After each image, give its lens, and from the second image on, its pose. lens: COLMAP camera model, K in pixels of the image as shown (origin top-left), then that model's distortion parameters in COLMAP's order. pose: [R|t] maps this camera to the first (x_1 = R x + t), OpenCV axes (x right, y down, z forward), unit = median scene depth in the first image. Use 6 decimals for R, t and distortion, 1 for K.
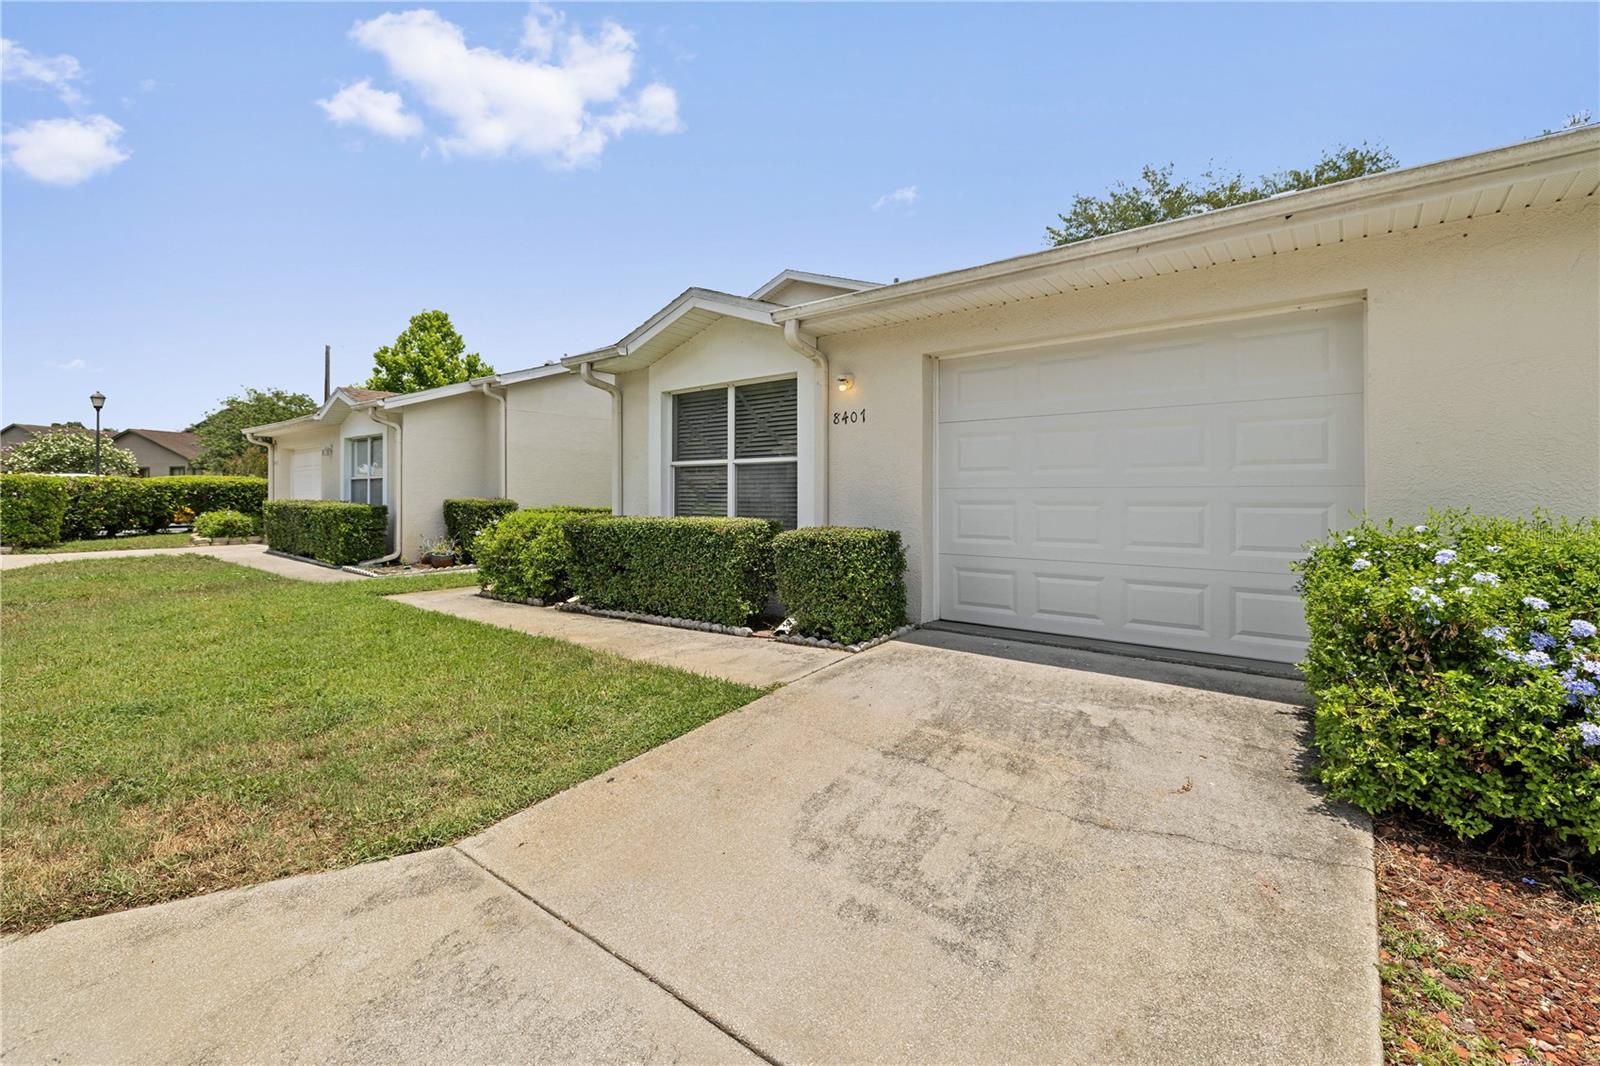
lens RADIAL K [[682.7, 0, 783.9], [0, 682.7, 523.0], [0, 0, 1]] dist [0.000412, 0.000014]
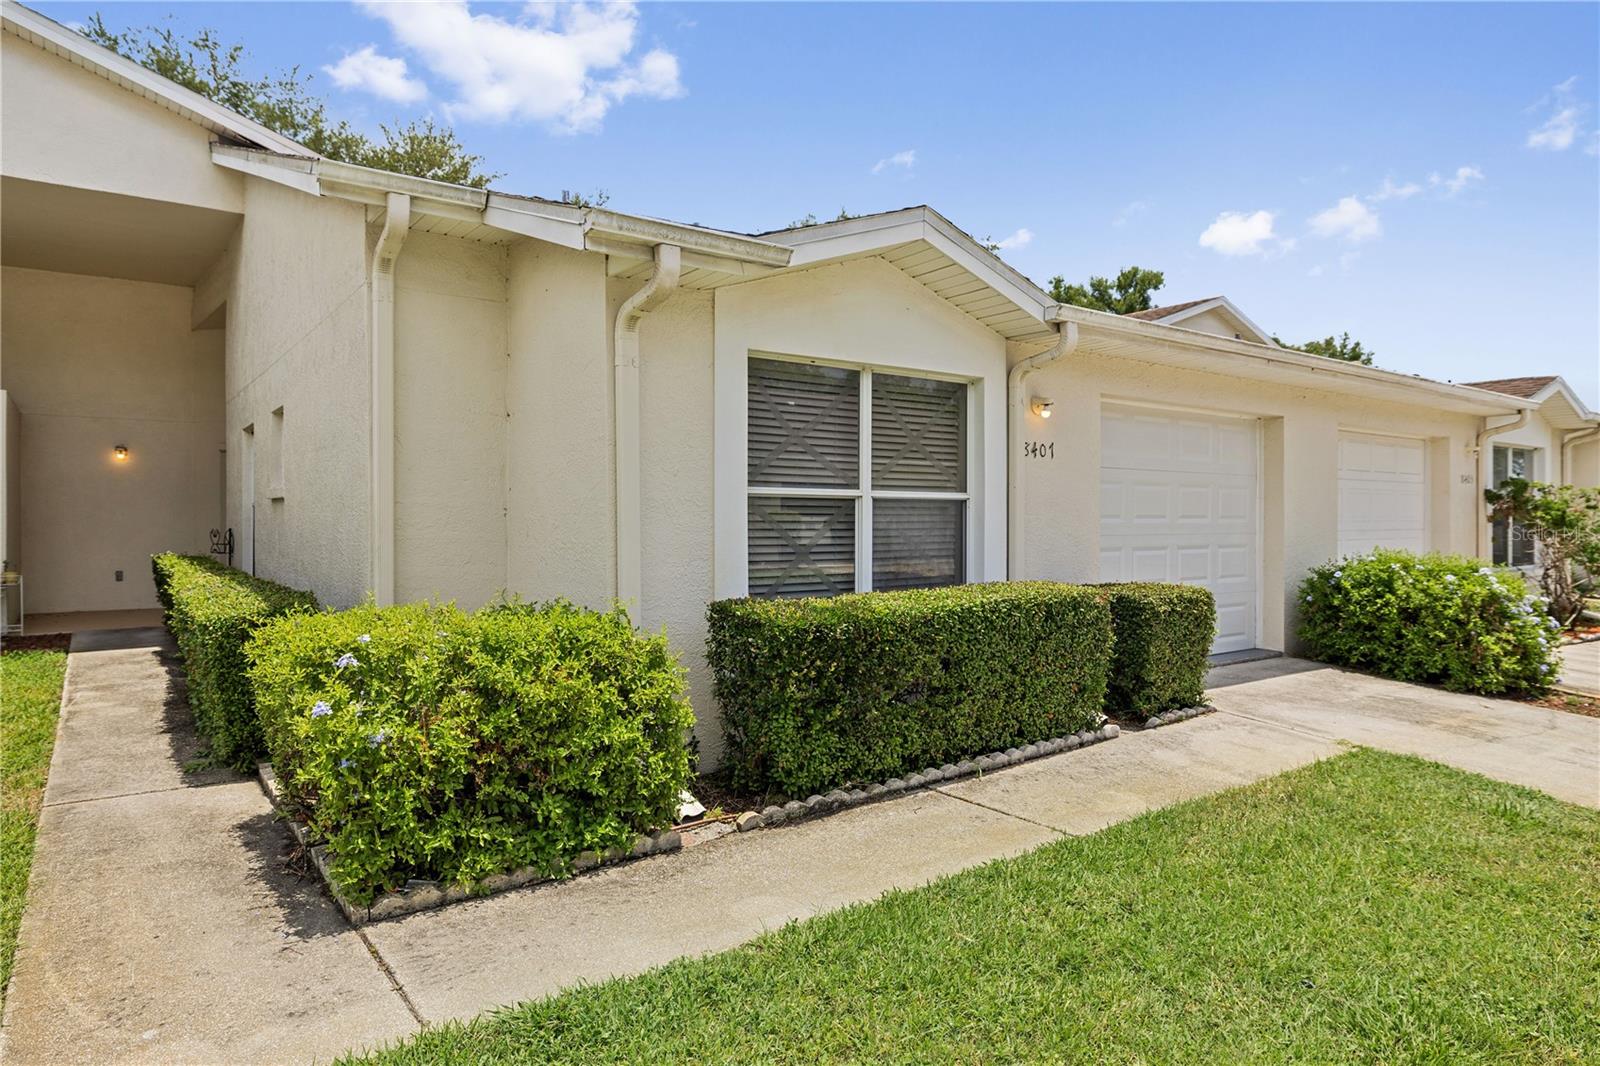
lens RADIAL K [[980.2, 0, 801.9], [0, 980.2, 524.2], [0, 0, 1]] dist [-0.001329, 0.001304]
pose [[0.242457, -0.005210, 0.970148, -0.951313], [0.037457, 0.999290, -0.003995, -0.061644], [-0.969439, 0.037307, 0.242480, 0.849900]]
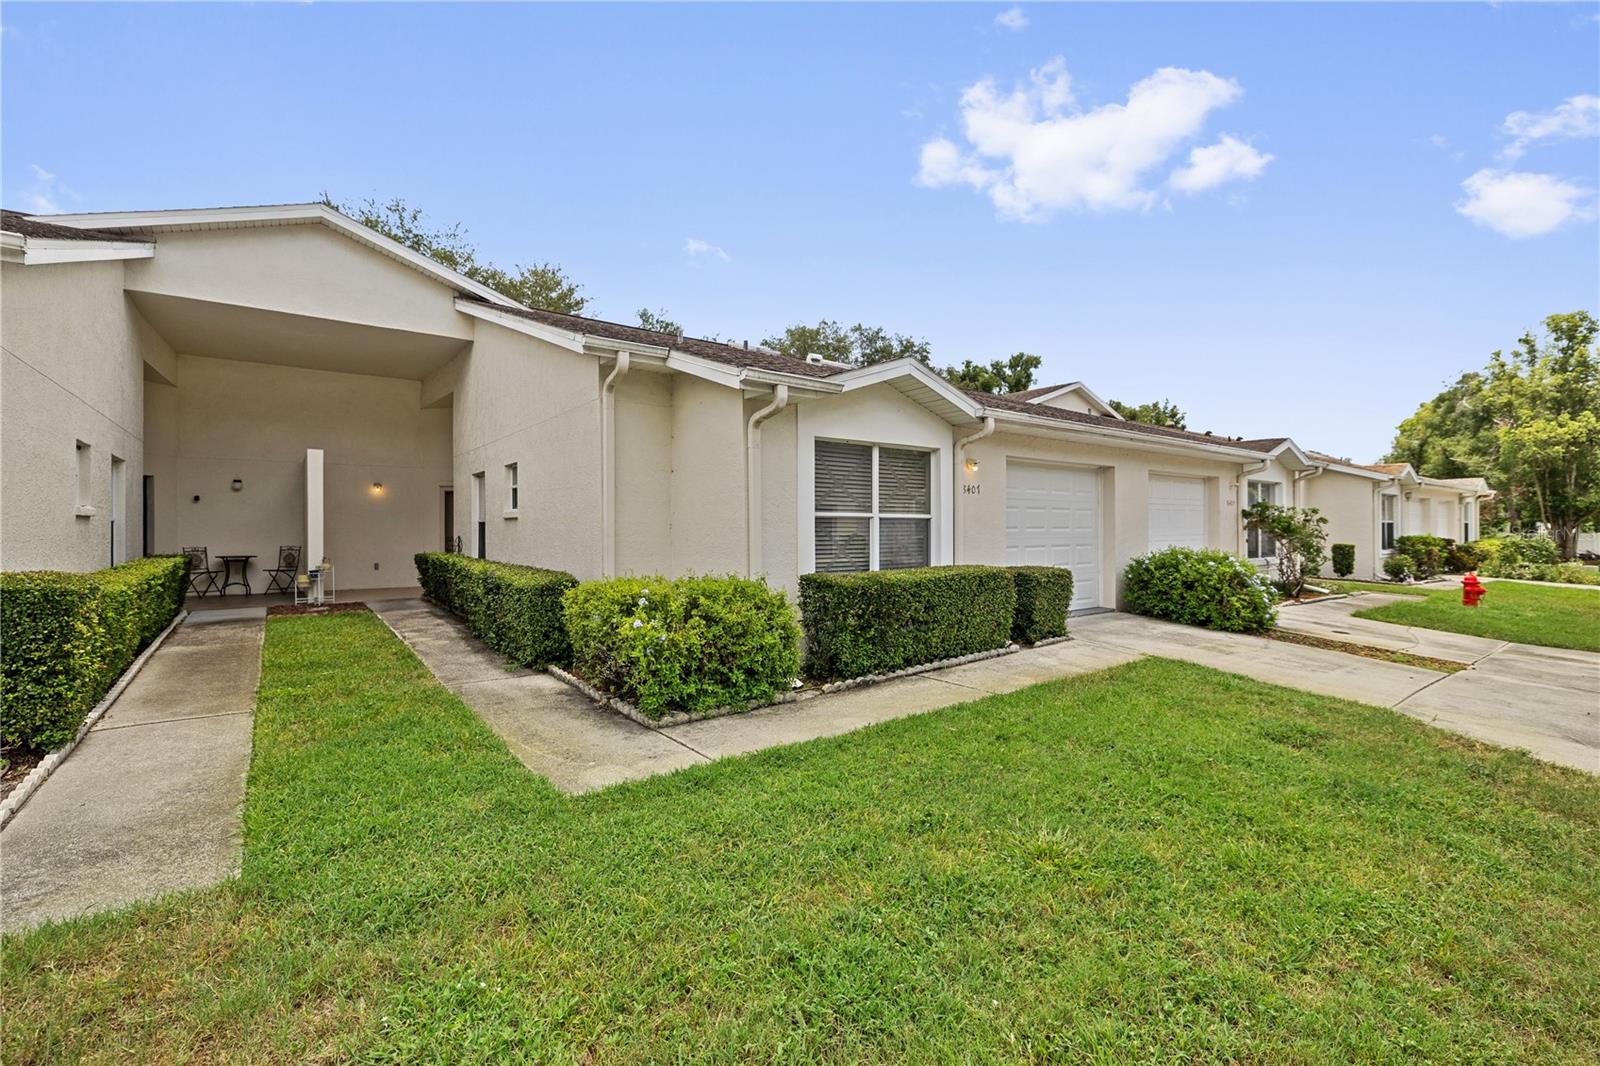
lens RADIAL K [[695.4, 0, 796.2], [0, 695.4, 530.5], [0, 0, 1]] dist [0.001003, 0.000024]
pose [[0.228517, -0.003892, 0.973532, -1.188465], [0.040476, 0.999165, -0.005506, -0.065421], [-0.972698, 0.040663, 0.228484, 0.878189]]
